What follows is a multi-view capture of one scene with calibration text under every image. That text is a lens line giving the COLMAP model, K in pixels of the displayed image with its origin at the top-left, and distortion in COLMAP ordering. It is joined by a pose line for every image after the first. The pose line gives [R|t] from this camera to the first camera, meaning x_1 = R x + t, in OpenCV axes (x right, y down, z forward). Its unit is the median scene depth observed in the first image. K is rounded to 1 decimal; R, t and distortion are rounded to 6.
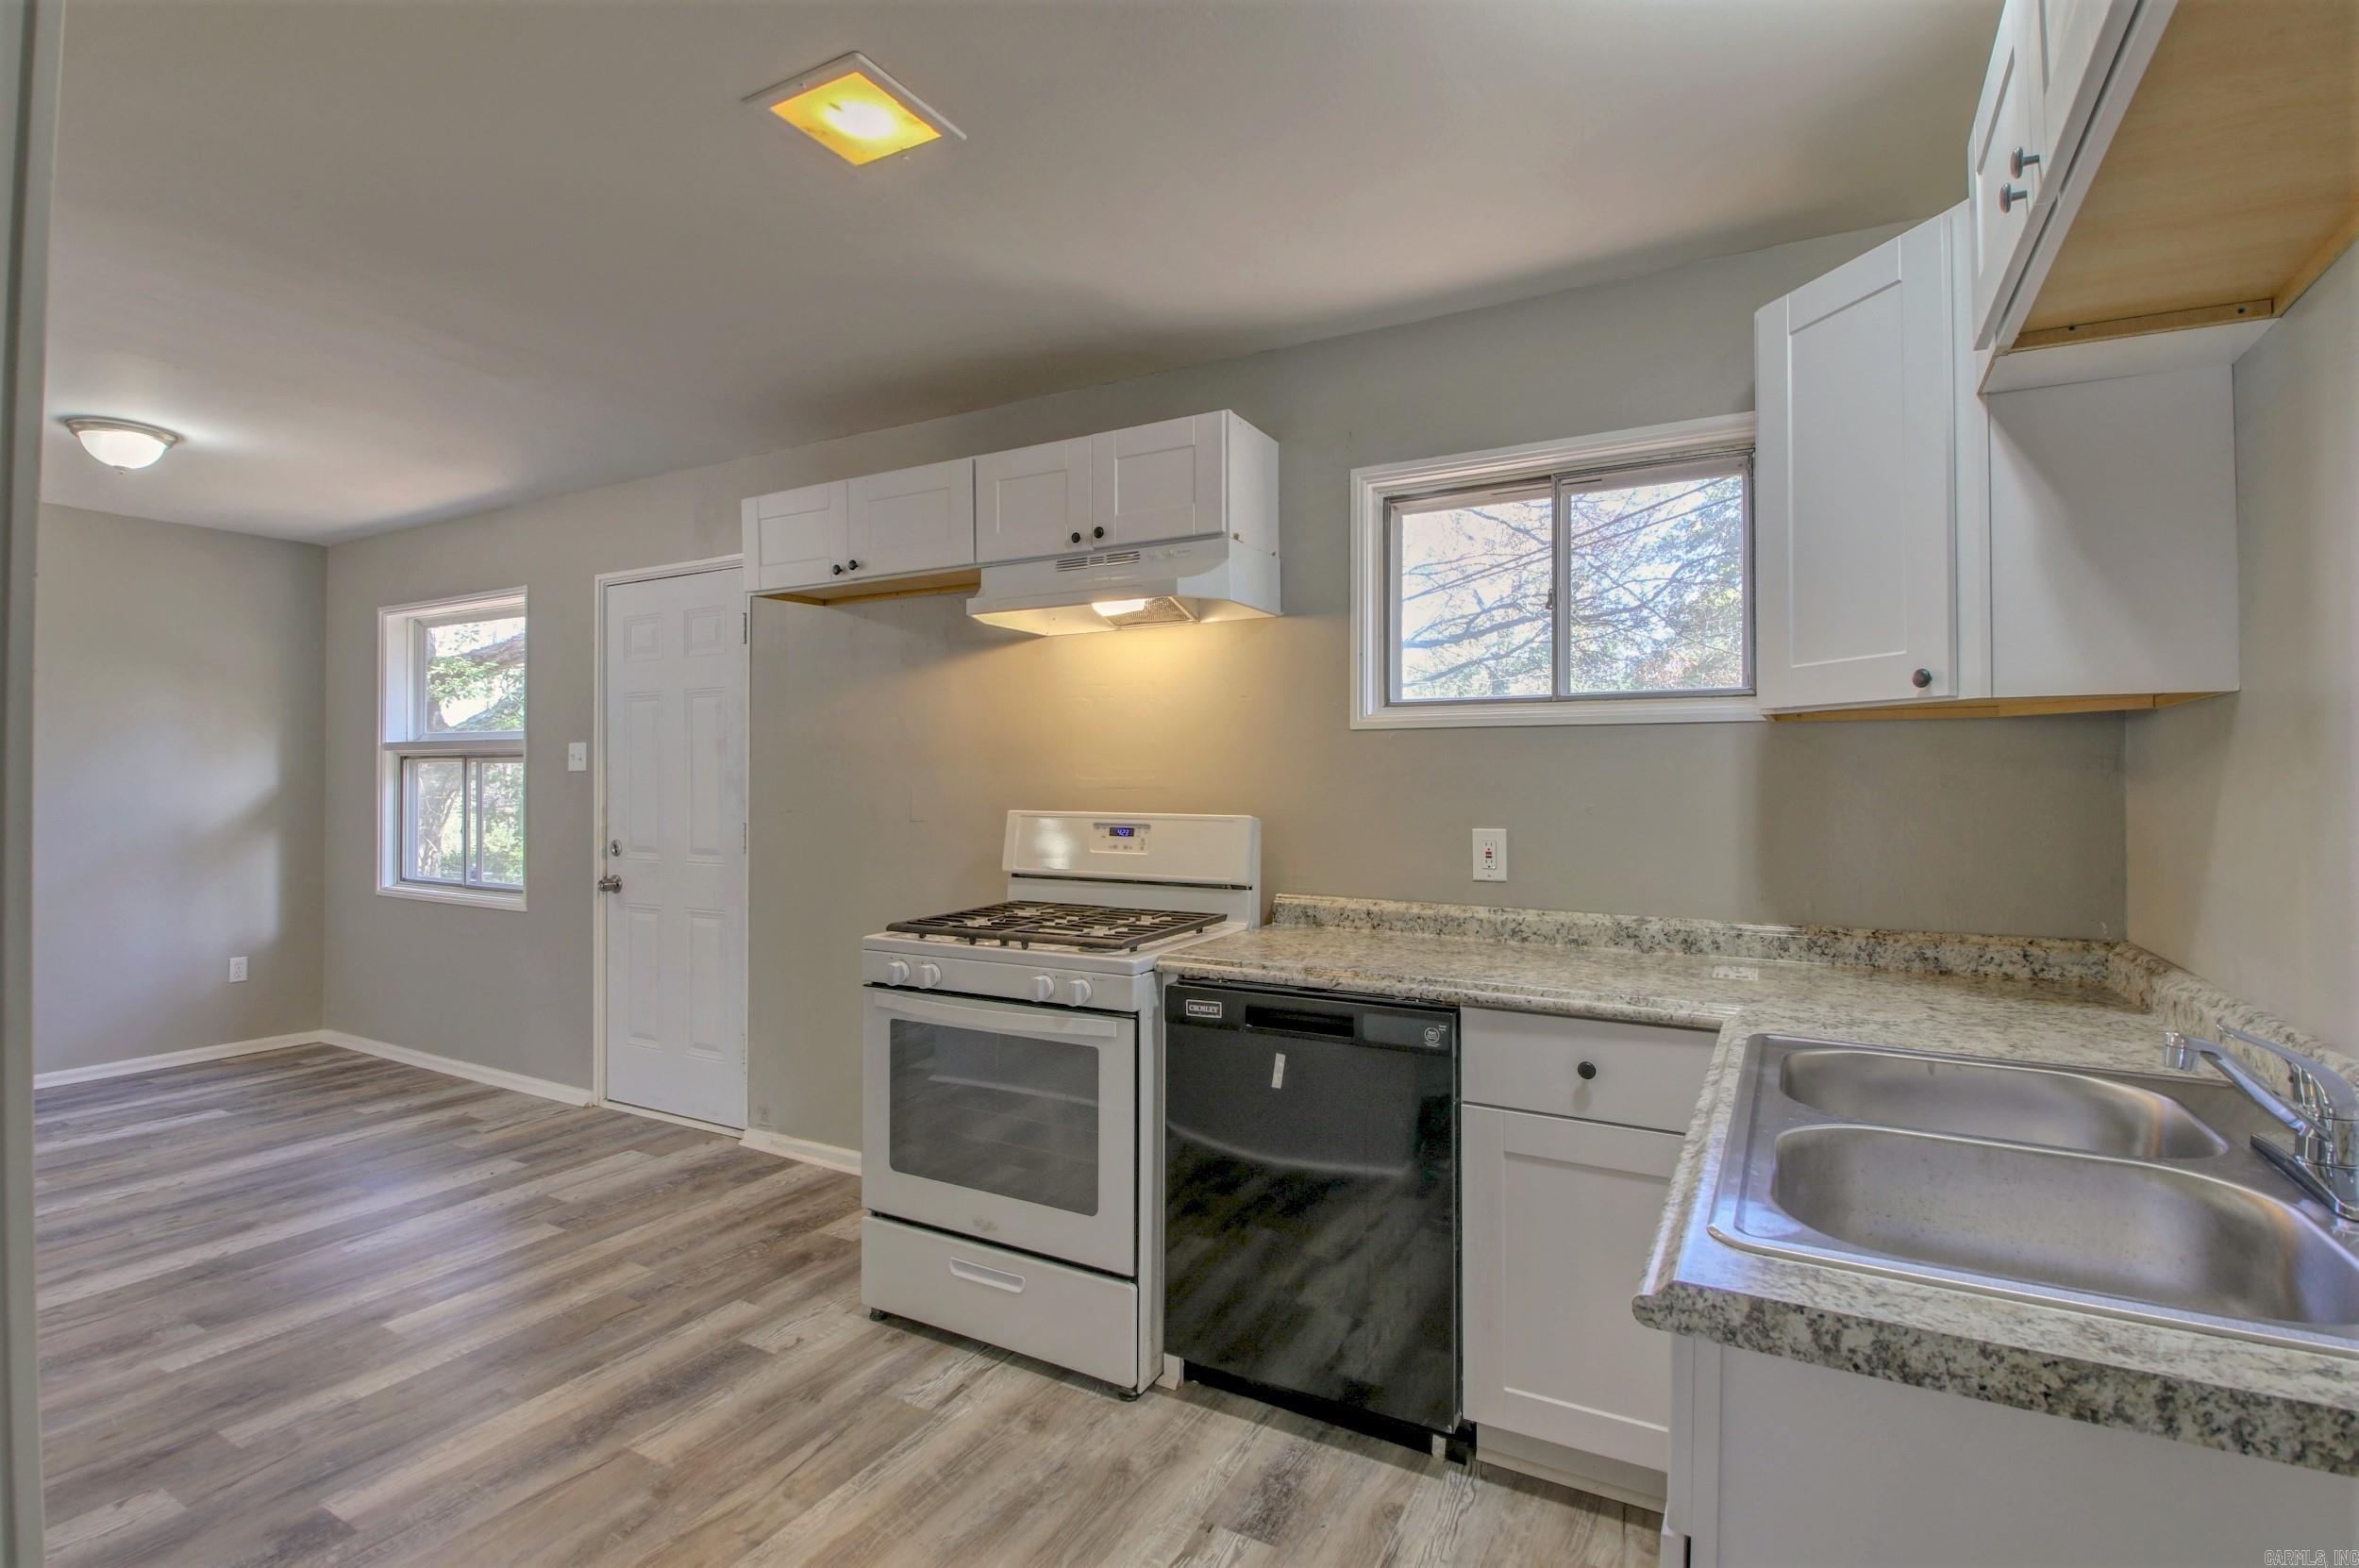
lens RADIAL K [[1102.6, 0, 1162.2], [0, 1102.6, 771.5], [0, 0, 1]] dist [-0.002967, -0.012616]
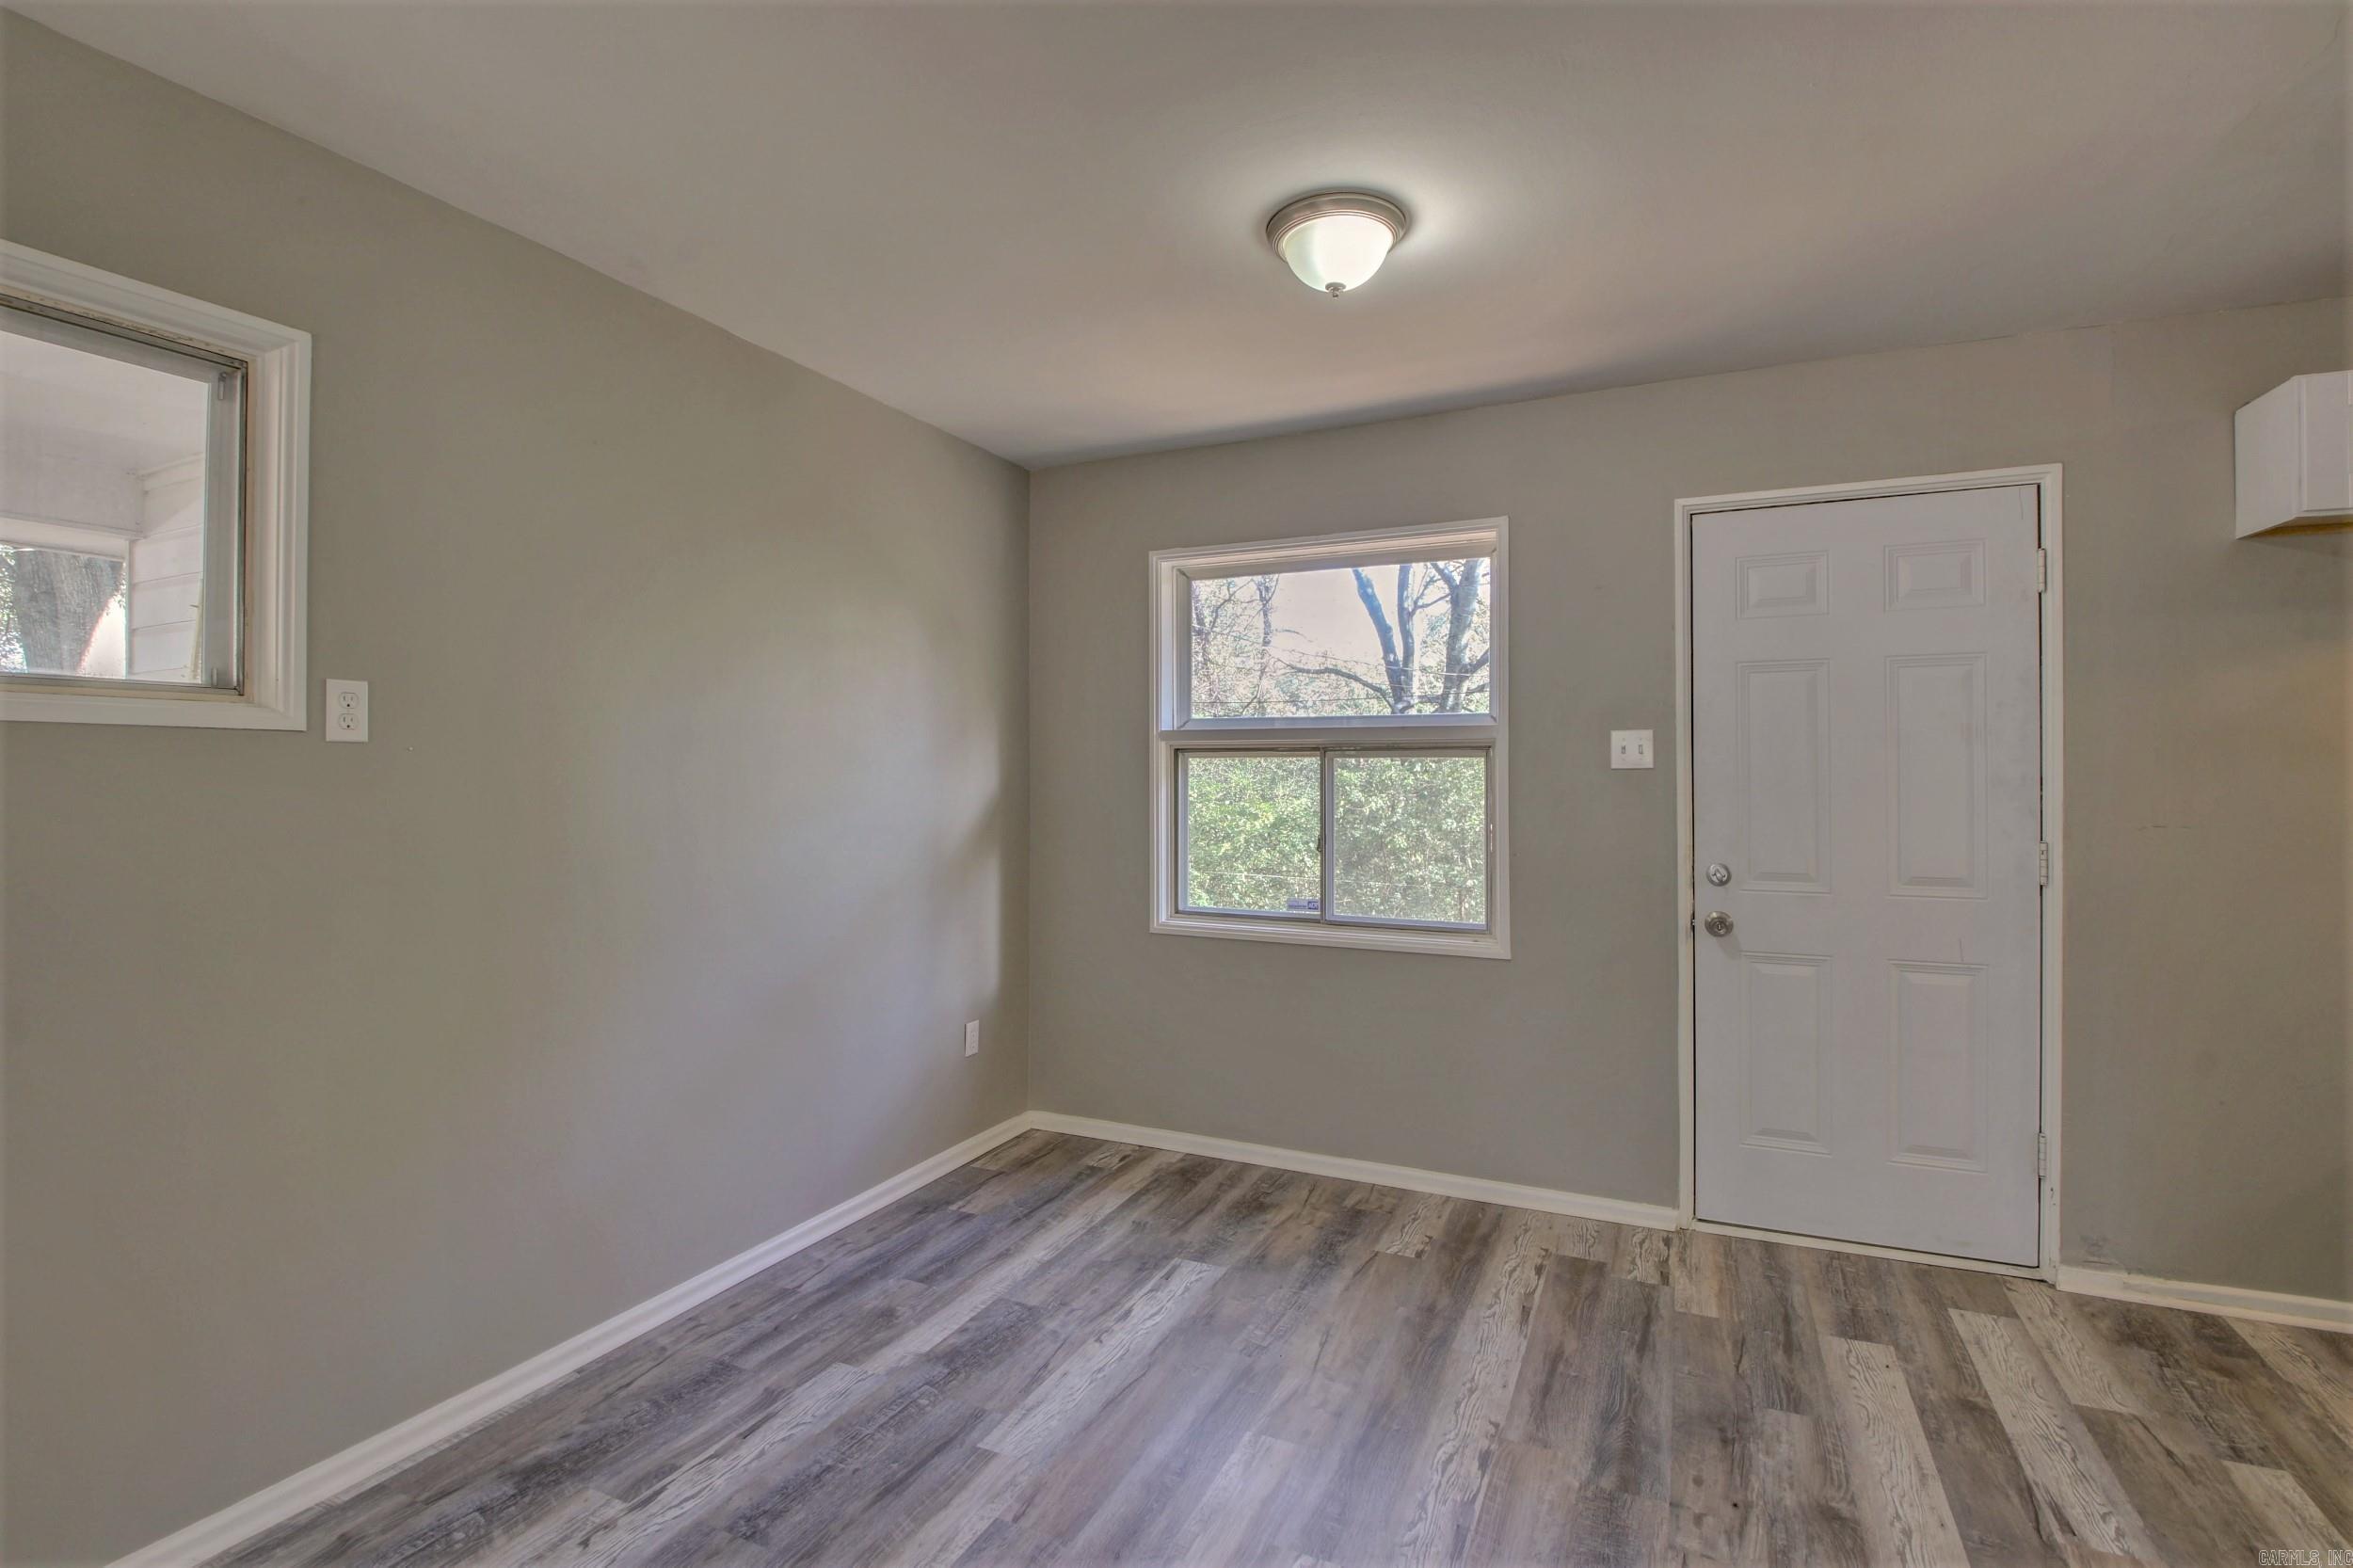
lens RADIAL K [[1099.9, 0, 1169.4], [0, 1099.9, 773.8], [0, 0, 1]] dist [-0.002967, -0.012616]
pose [[0.996869, 0.001958, 0.079049, -1.151562], [-0.002255, 0.999991, 0.003661, 0.001699], [-0.079041, -0.003828, 0.996864, 0.386788]]
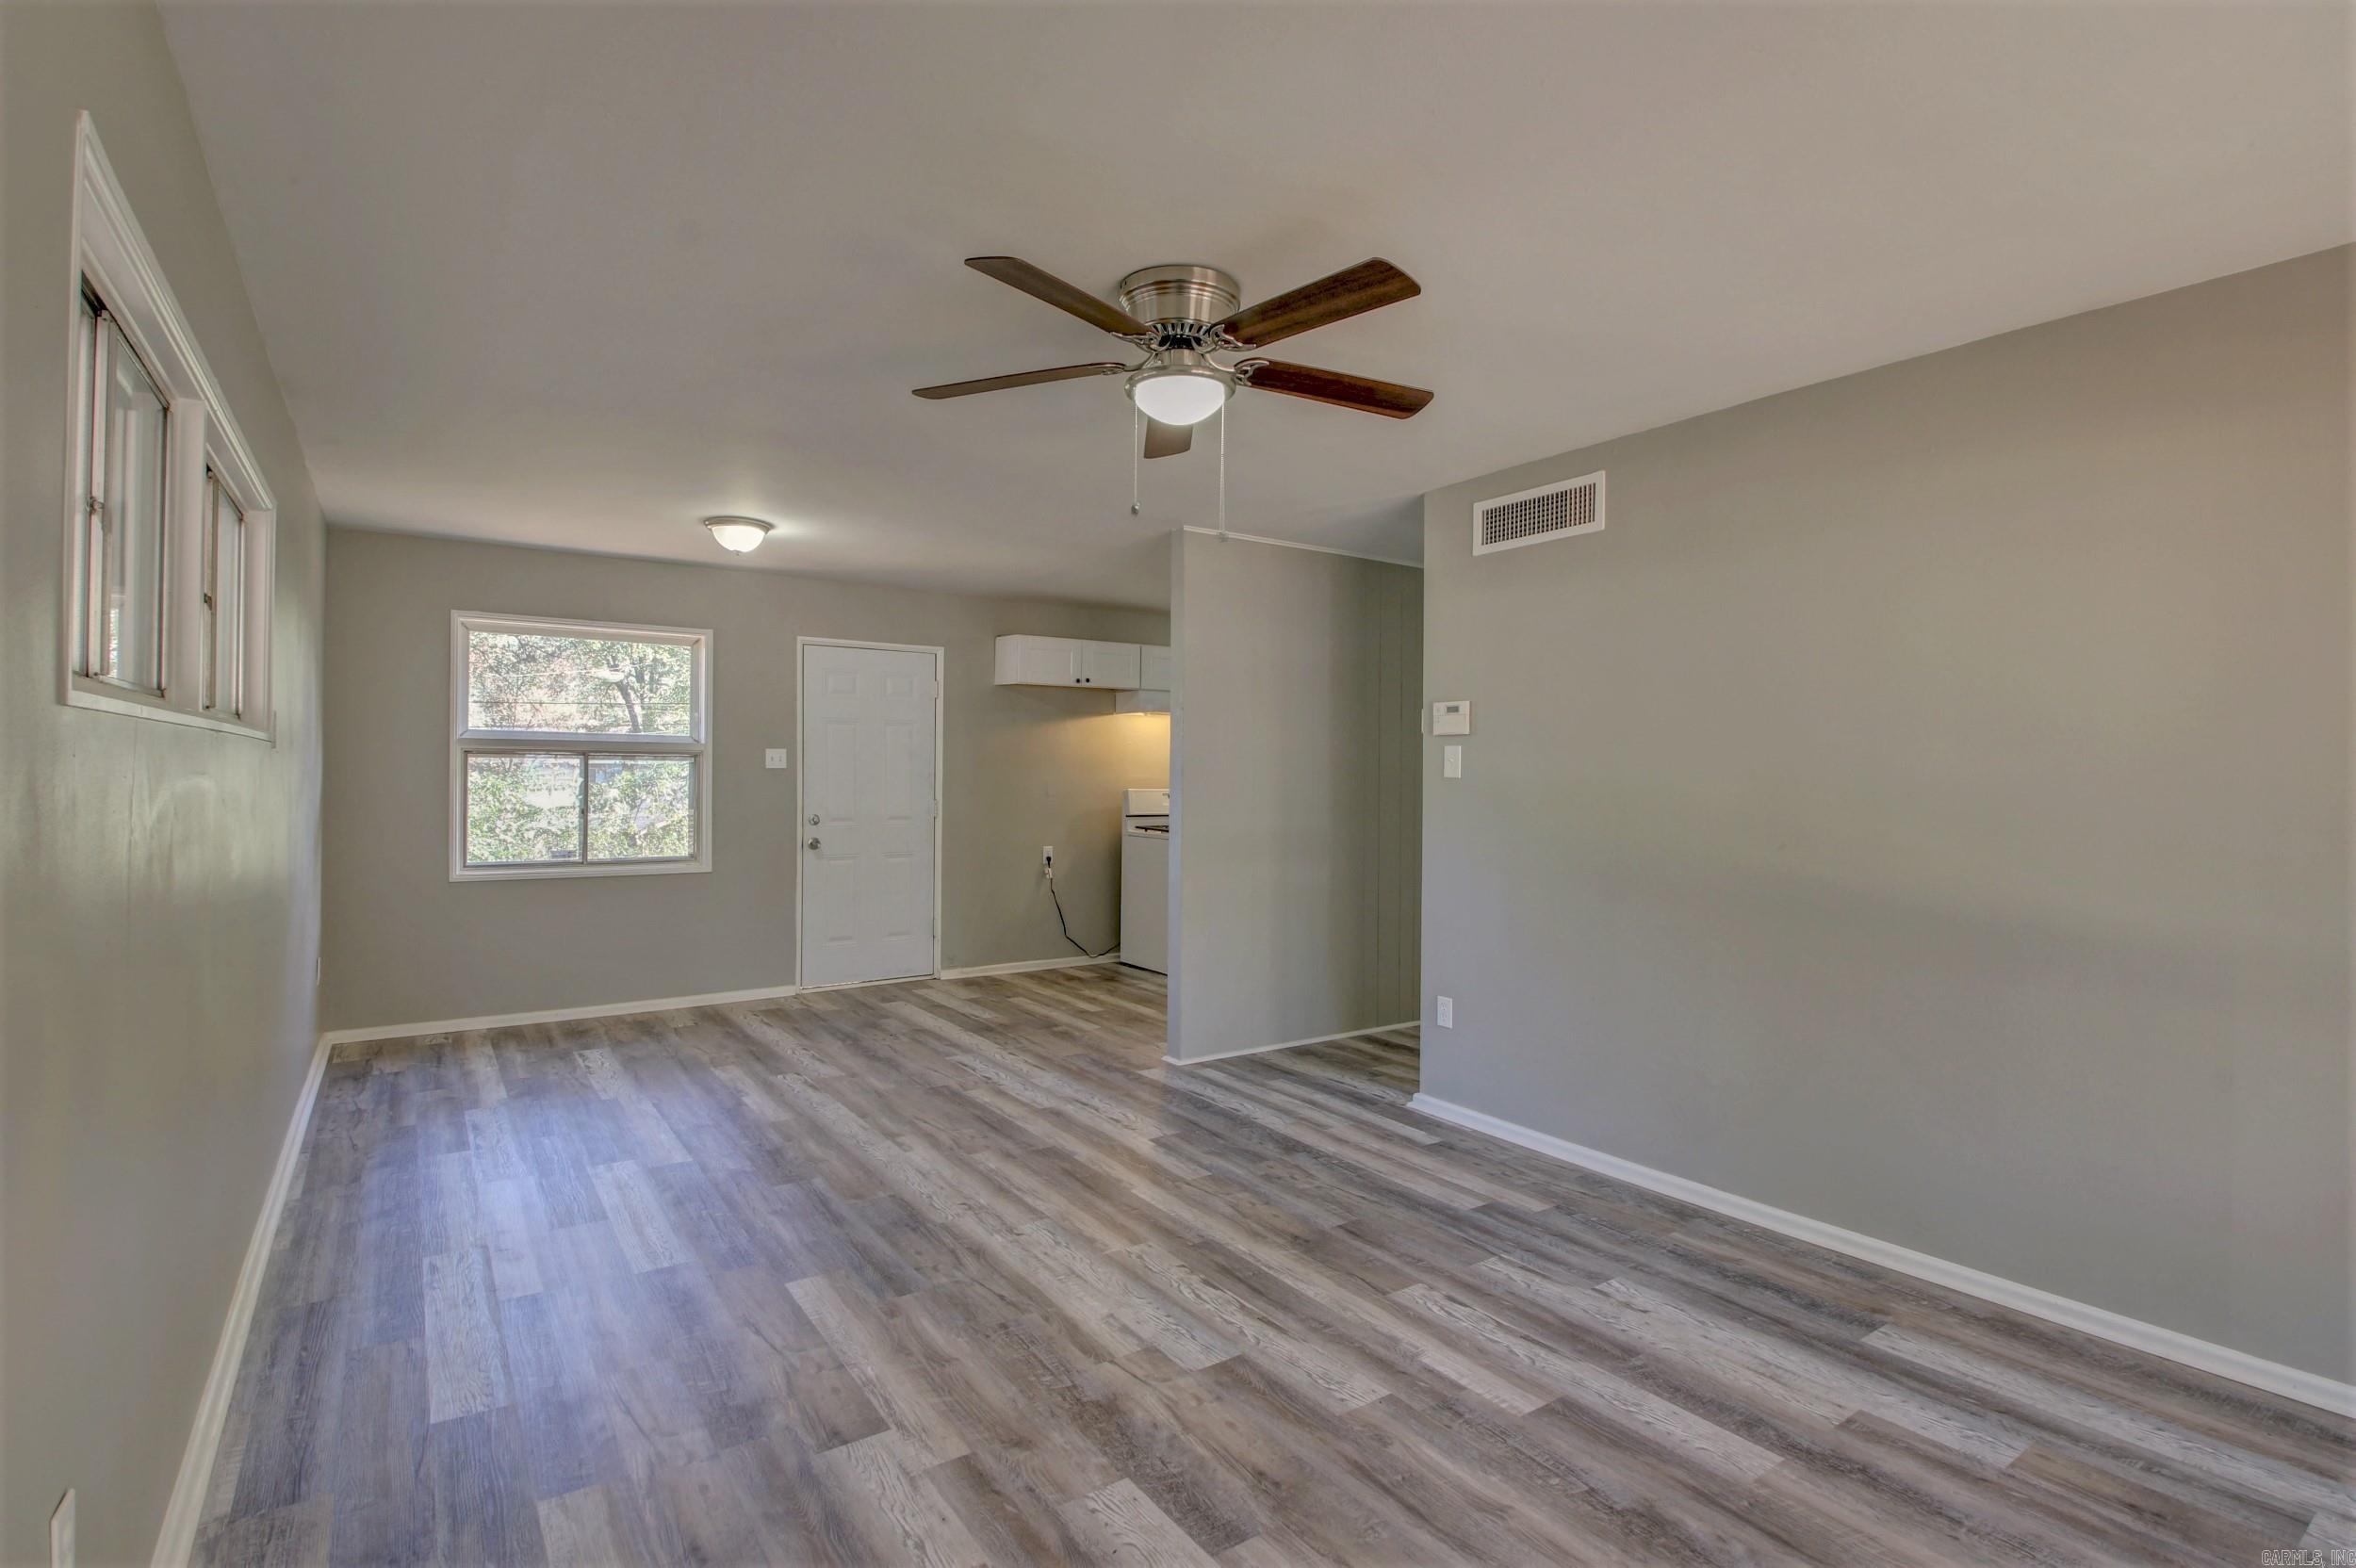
lens RADIAL K [[1101.3, 0, 1173.4], [0, 1101.3, 775.8], [0, 0, 1]] dist [-0.002967, -0.012616]
pose [[0.437159, 0.004097, 0.899375, -2.061930], [-0.011277, 0.999936, 0.000926, 0.003138], [-0.899314, -0.010547, 0.437177, -0.127239]]
